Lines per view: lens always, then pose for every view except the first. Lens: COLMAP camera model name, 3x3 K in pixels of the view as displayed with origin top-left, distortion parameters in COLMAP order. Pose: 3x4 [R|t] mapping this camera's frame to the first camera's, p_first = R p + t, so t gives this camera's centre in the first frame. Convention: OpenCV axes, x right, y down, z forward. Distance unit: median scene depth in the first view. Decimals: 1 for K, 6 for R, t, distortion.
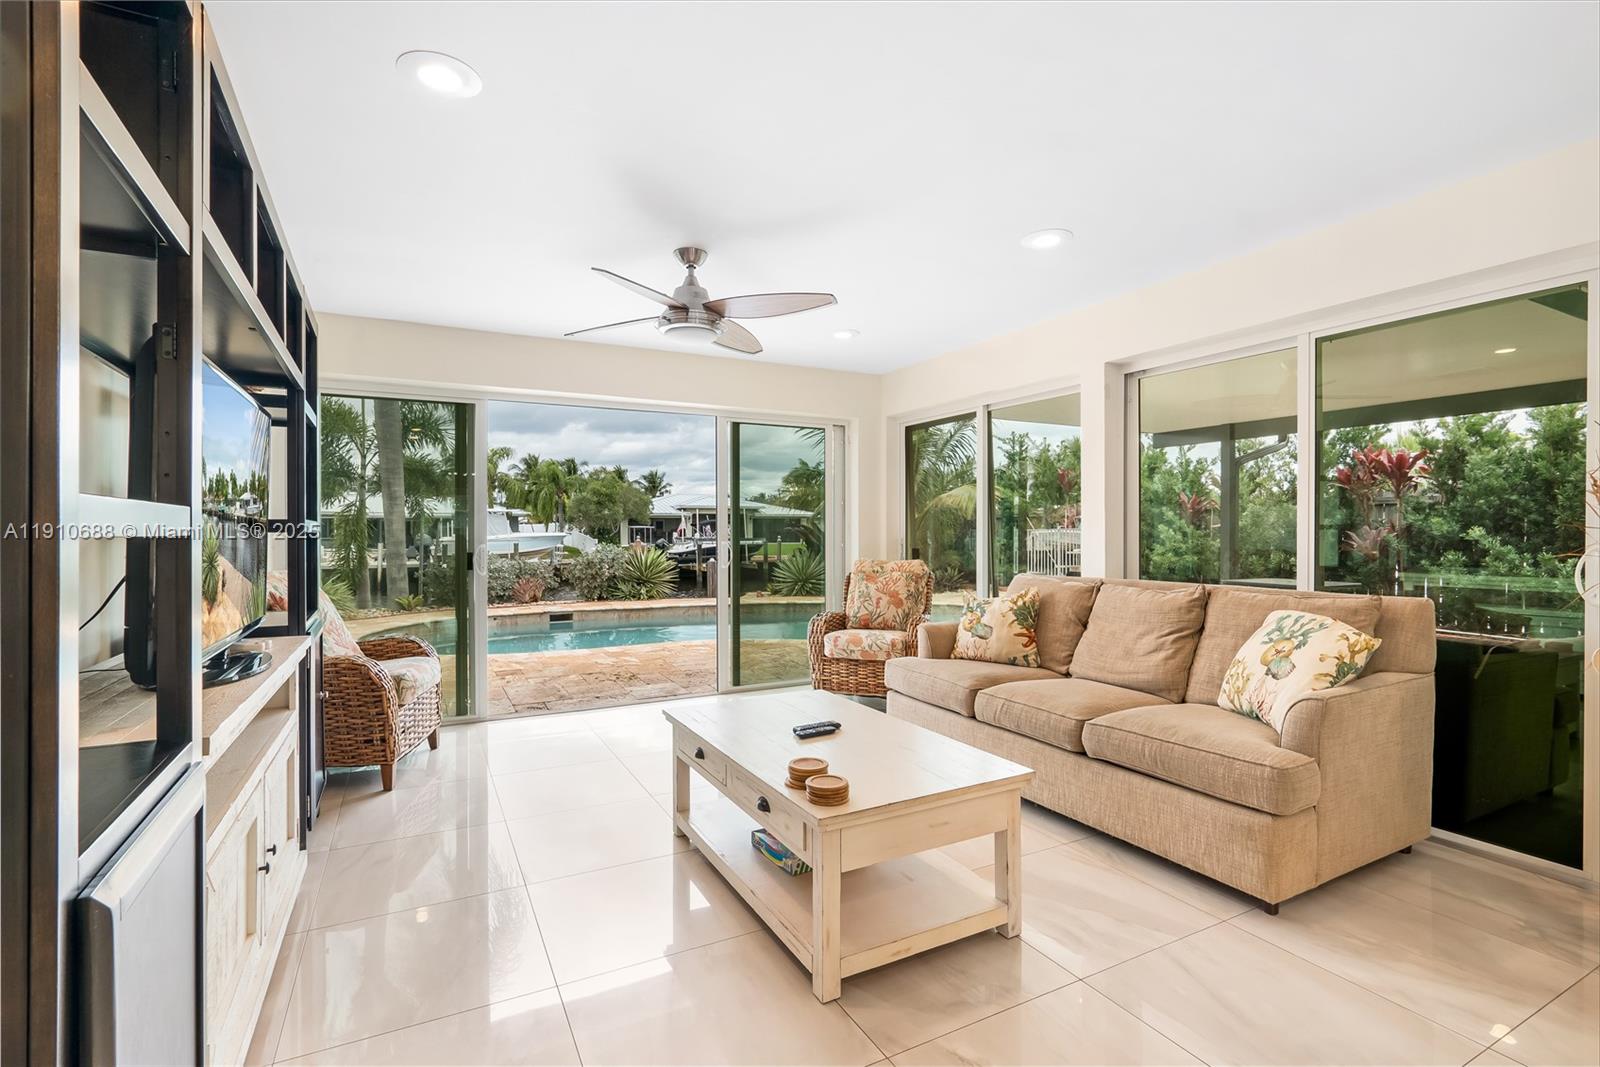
lens RADIAL K [[735.4, 0, 792.9], [0, 735.4, 531.1], [0, 0, 1]] dist [-0.005264, -0.001671]
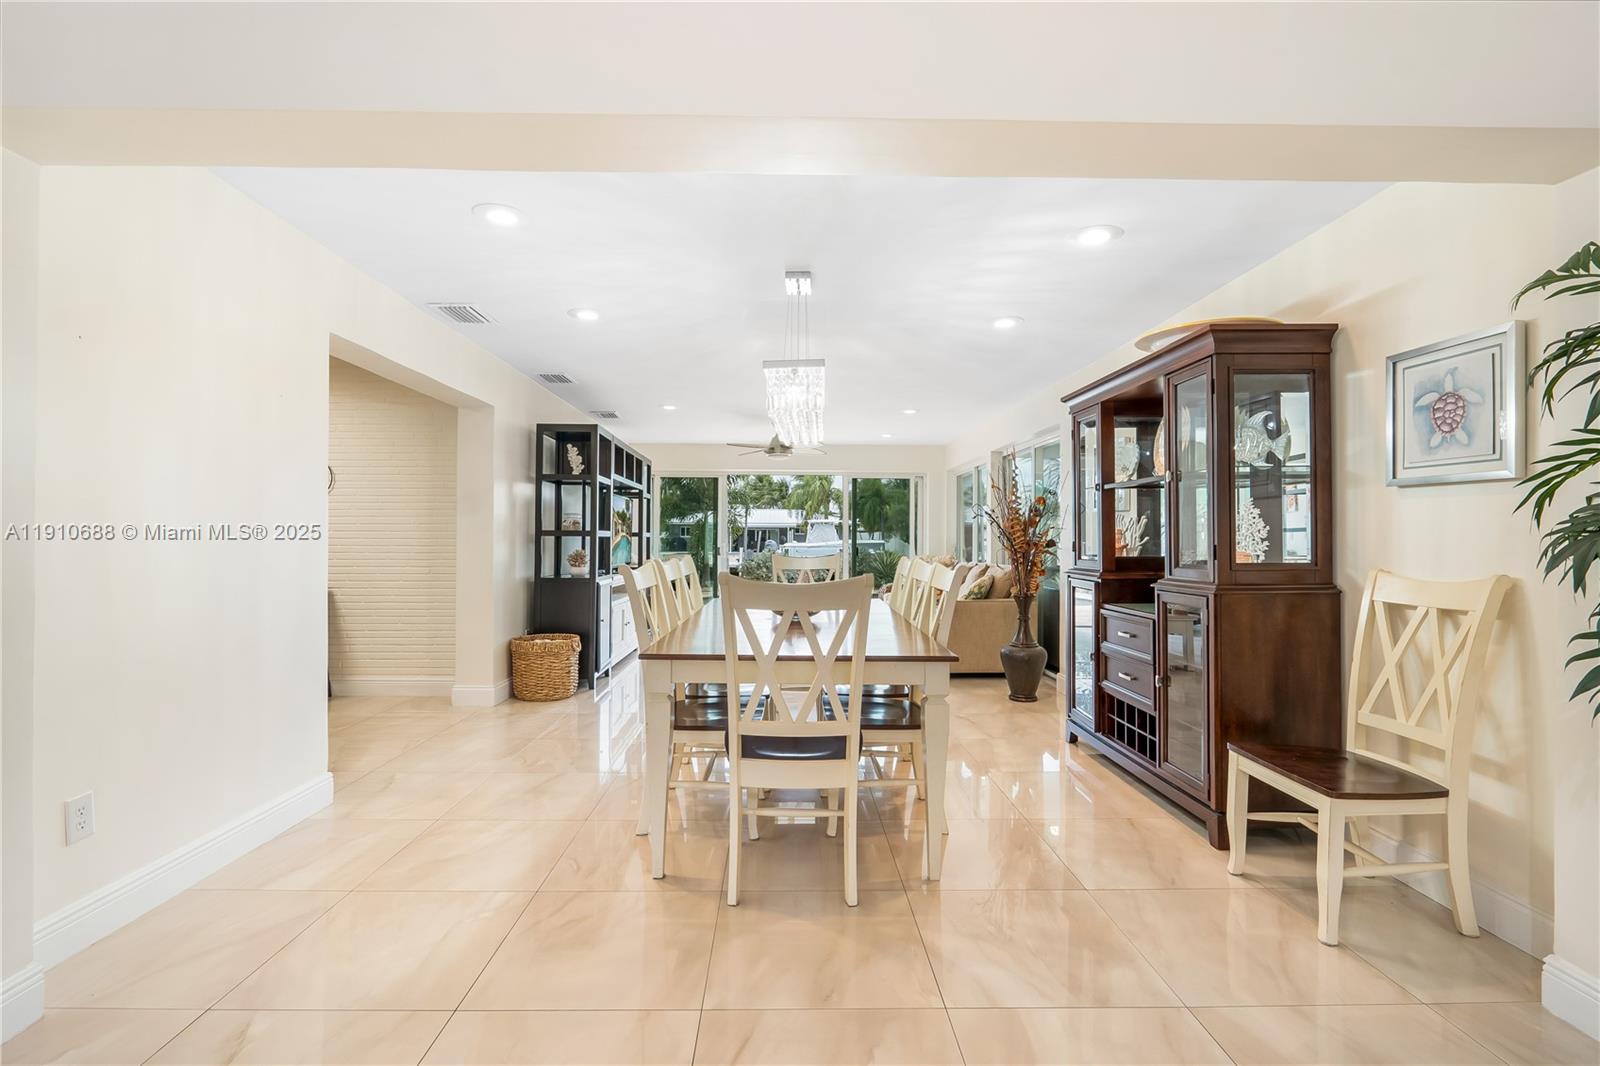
lens RADIAL K [[735.4, 0, 792.9], [0, 735.4, 530.6], [0, 0, 1]] dist [-0.005264, -0.001671]
pose [[0.894168, 0.002945, -0.447722, 0.563602], [-0.008501, 0.999910, -0.010400, 0.000923], [0.447650, 0.013106, 0.894113, -0.650128]]
